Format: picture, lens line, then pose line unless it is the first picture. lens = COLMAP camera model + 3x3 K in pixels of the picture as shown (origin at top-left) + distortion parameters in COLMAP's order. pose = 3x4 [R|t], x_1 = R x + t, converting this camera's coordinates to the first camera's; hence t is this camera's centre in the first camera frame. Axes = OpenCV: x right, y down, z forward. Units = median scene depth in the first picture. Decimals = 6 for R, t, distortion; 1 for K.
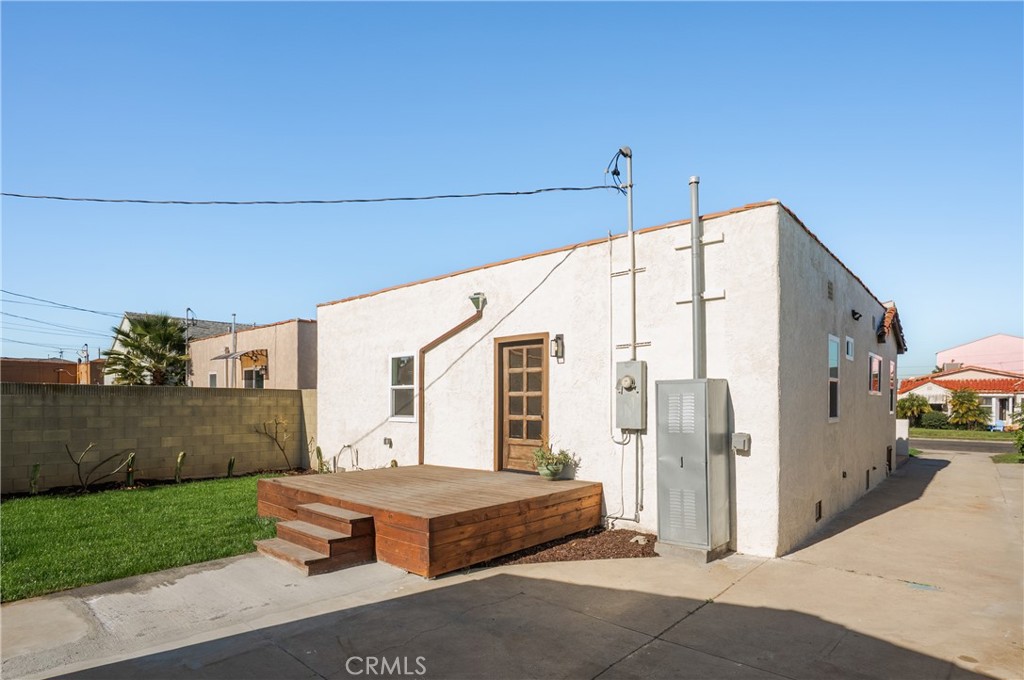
lens RADIAL K [[518.4, 0, 523.4], [0, 518.4, 386.9], [0, 0, 1]] dist [-0.014998, 0.002131]
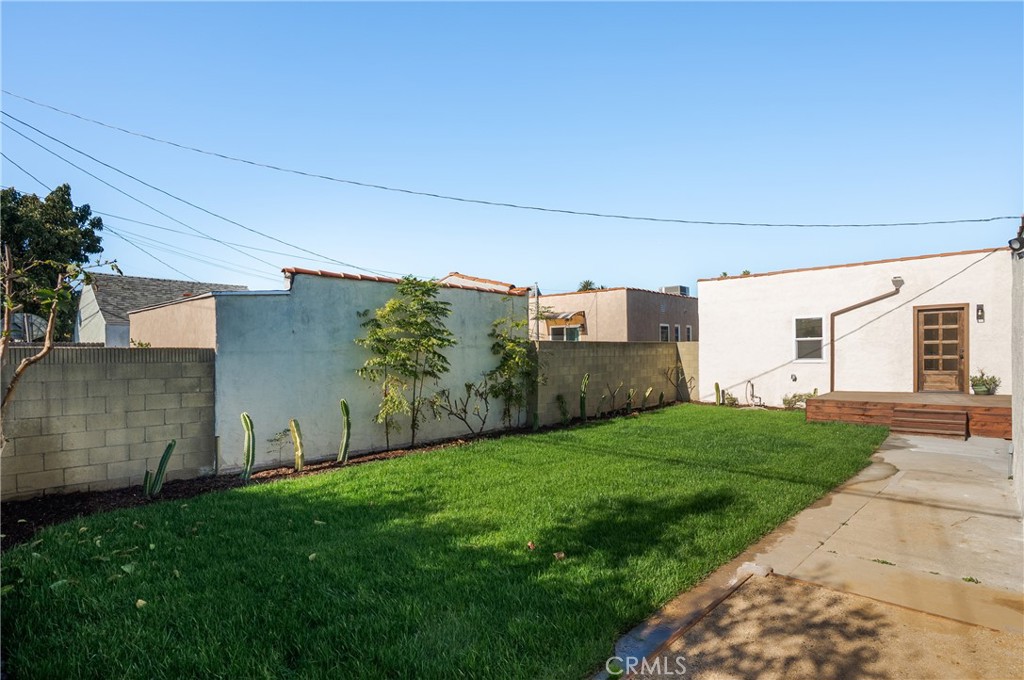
lens RADIAL K [[511.8, 0, 509.1], [0, 511.8, 342.7], [0, 0, 1]] dist [-0.053285, 0.000125]
pose [[0.999821, -0.018874, -0.000937, -1.231351], [0.018884, 0.999746, 0.012281, -0.025919], [0.000705, -0.012296, 0.999924, -0.460638]]
